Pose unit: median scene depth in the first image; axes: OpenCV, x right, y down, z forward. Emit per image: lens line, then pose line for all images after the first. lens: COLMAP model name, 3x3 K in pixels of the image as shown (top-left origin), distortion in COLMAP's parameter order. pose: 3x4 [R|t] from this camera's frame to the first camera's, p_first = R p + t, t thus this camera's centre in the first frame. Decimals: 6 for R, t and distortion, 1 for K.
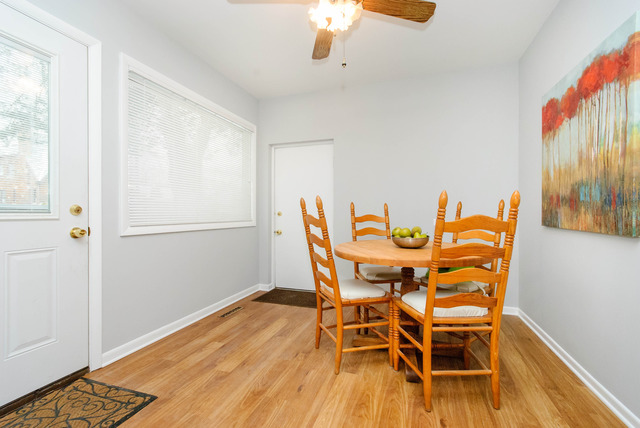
lens RADIAL K [[290.0, 0, 320.0], [0, 290.0, 214.0], [0, 0, 1]] dist [0.001106, 0.000172]
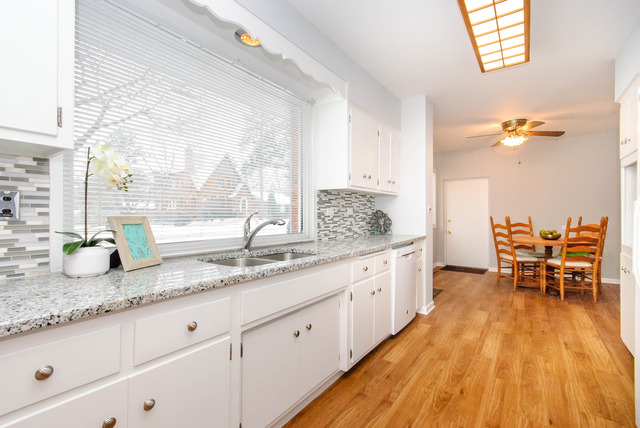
lens RADIAL K [[290.0, 0, 320.0], [0, 290.0, 214.0], [0, 0, 1]] dist [0.001106, 0.000172]
pose [[0.952496, 0.001891, -0.304544, -0.602165], [-0.004034, 0.999971, -0.006406, -0.045713], [0.304523, 0.007330, 0.952477, -1.423808]]
